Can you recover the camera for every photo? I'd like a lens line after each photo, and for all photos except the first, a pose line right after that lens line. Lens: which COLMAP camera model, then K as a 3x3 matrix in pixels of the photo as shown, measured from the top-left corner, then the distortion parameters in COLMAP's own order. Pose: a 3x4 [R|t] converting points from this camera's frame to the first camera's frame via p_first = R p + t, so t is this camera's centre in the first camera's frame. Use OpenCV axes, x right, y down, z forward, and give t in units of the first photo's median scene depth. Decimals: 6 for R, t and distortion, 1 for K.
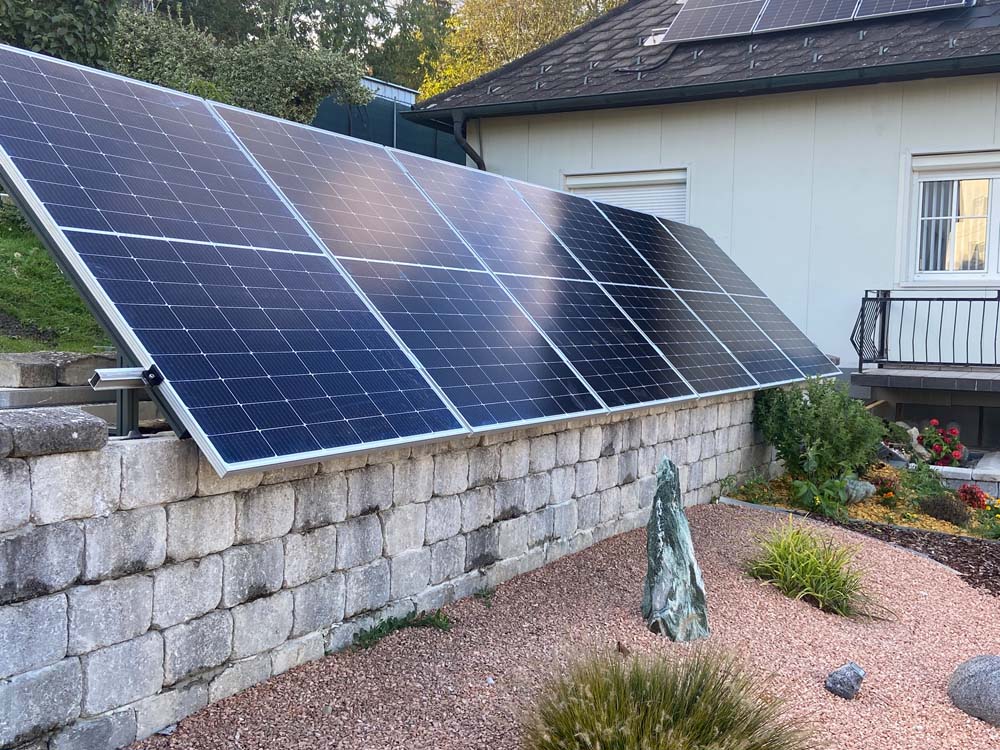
lens RADIAL K [[1082.5, 0, 512.0], [0, 1082.5, 397.9], [0, 0, 1]] dist [0.080486, 0.000000]
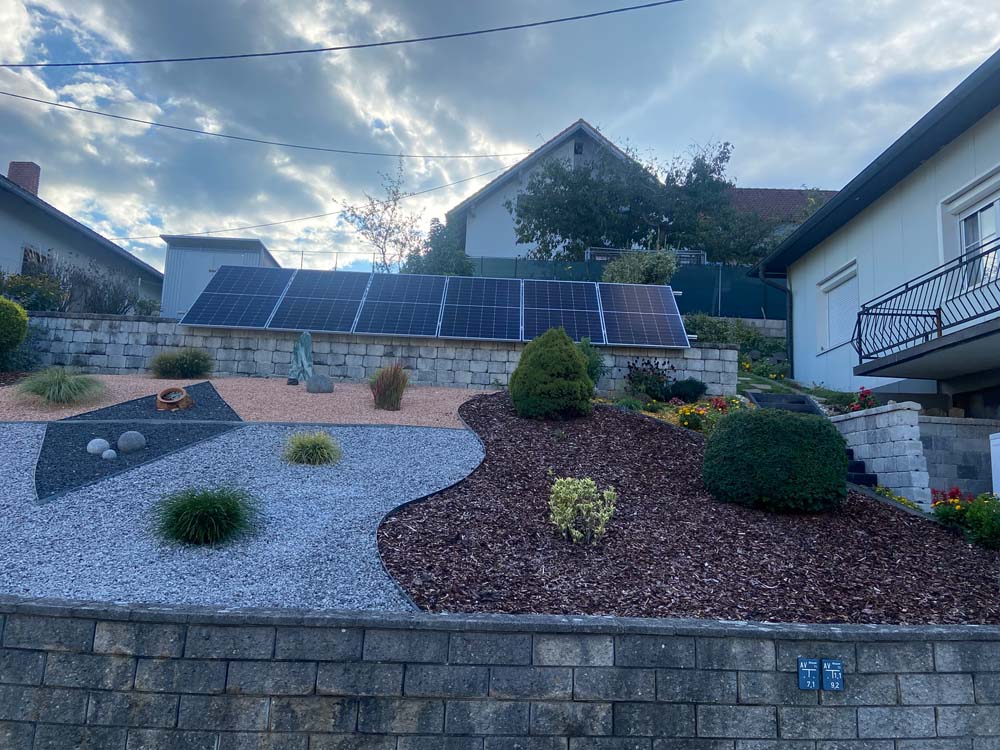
lens RADIAL K [[758.1, 0, 505.2], [0, 758.1, 376.4], [0, 0, 1]] dist [0.103958, -0.105100]
pose [[0.491766, -0.130556, -0.860884, 2.202570], [-0.096787, 0.974372, -0.203055, 0.543217], [0.865332, 0.183178, 0.466527, 0.377576]]
